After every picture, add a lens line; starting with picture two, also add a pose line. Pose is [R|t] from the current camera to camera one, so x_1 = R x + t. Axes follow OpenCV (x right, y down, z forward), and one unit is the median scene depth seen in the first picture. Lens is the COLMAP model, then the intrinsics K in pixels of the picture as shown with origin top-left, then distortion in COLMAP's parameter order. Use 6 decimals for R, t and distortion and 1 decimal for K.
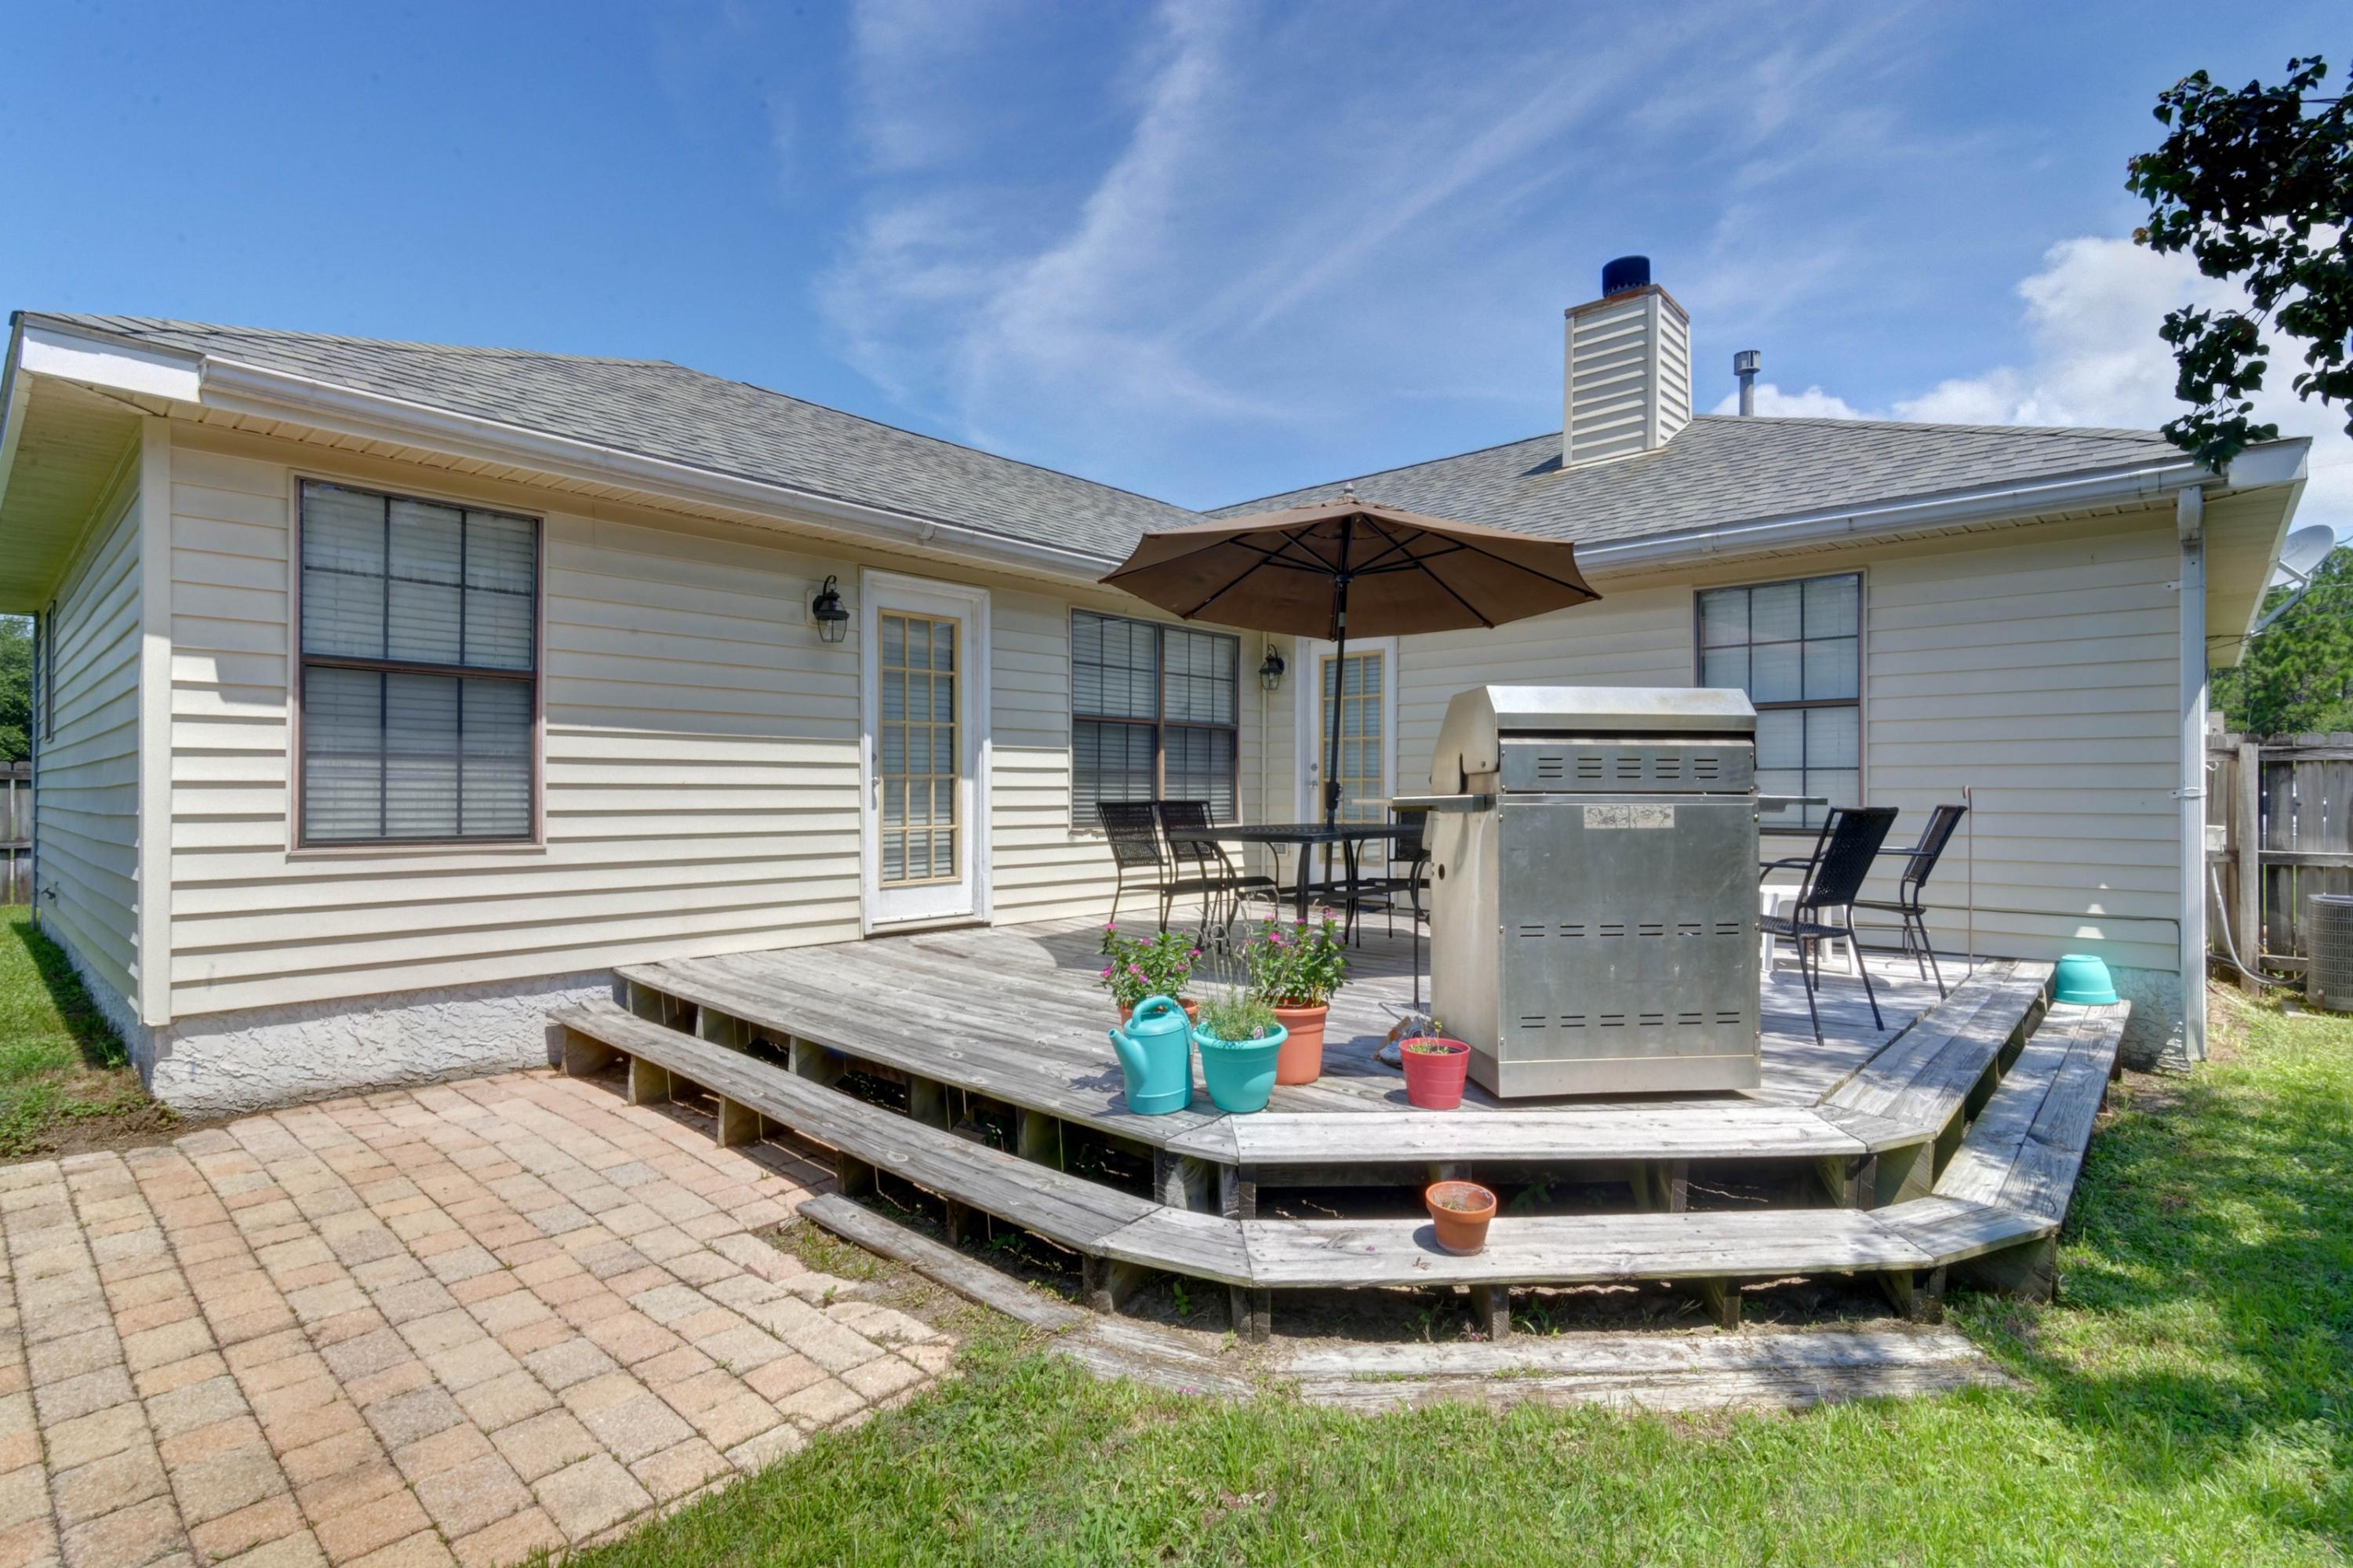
lens RADIAL K [[1111.7, 0, 1178.5], [0, 1111.7, 782.1], [0, 0, 1]] dist [0.006393, -0.000024]
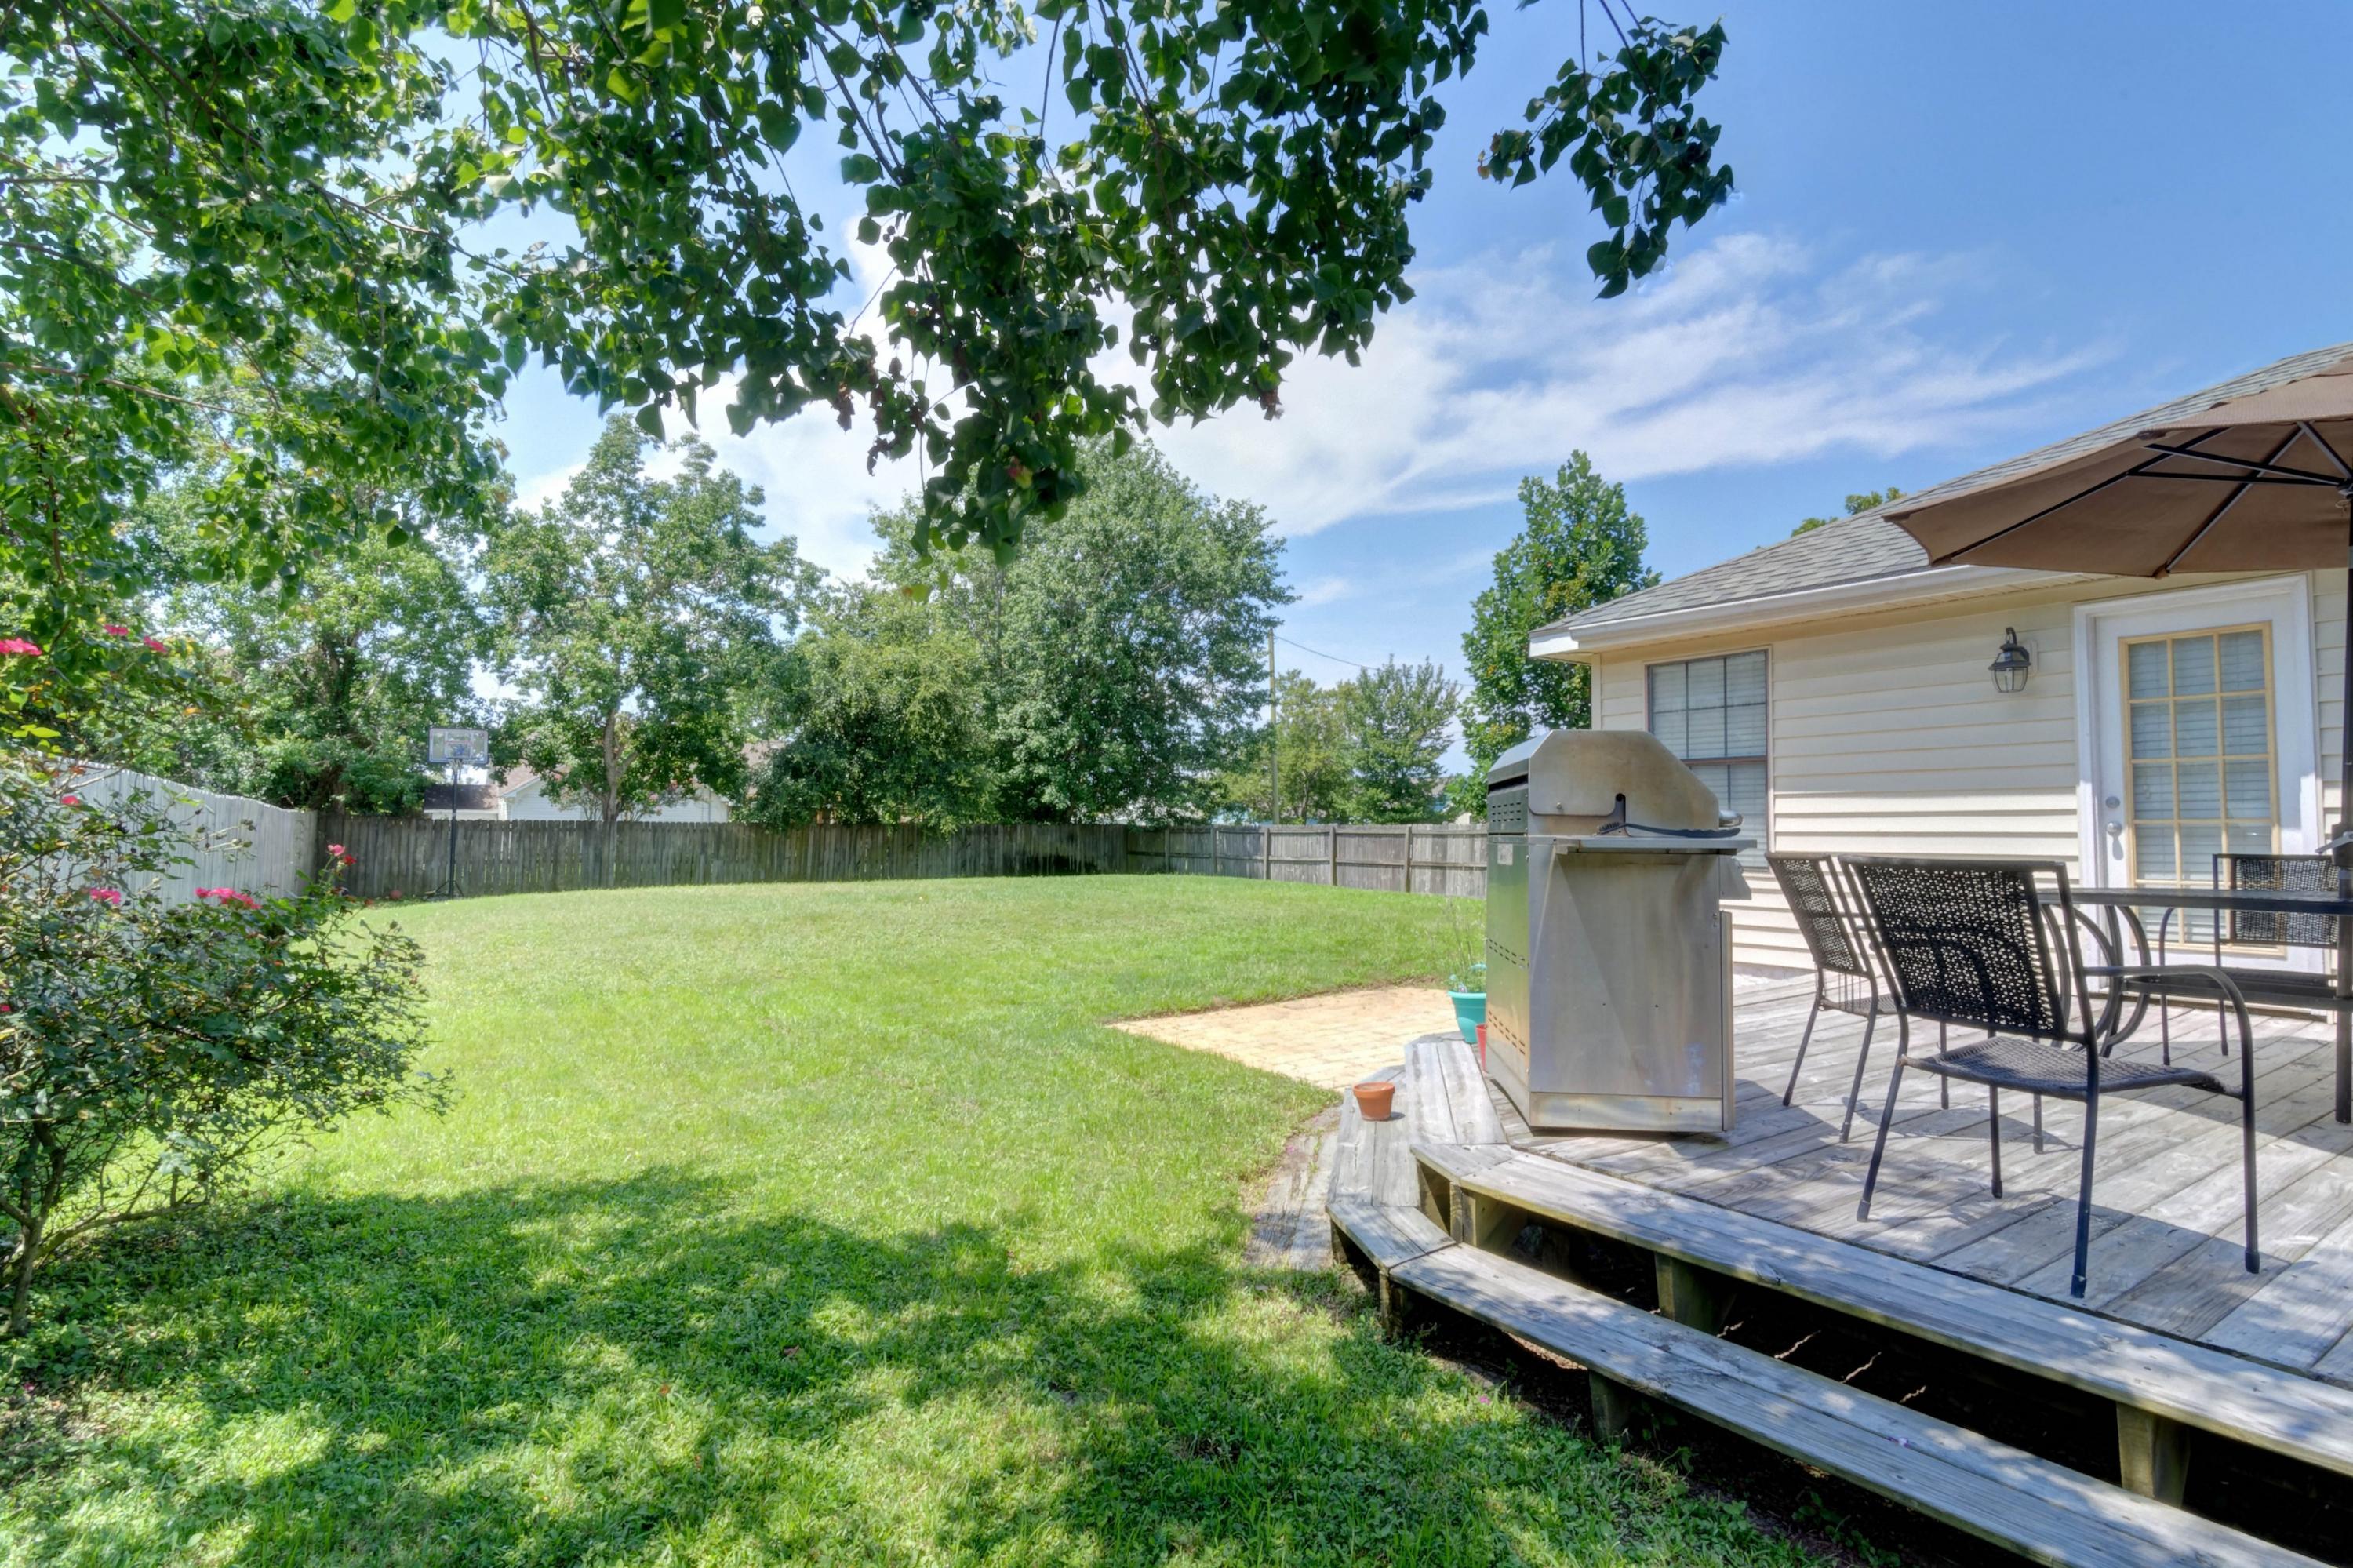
lens RADIAL K [[1111.7, 0, 1178.1], [0, 1111.7, 778.4], [0, 0, 1]] dist [0.006393, -0.000024]
pose [[-0.231132, -0.059296, -0.971114, 0.993165], [-0.020578, 0.998216, -0.056054, 0.026839], [0.972705, 0.007028, -0.231940, 0.596583]]
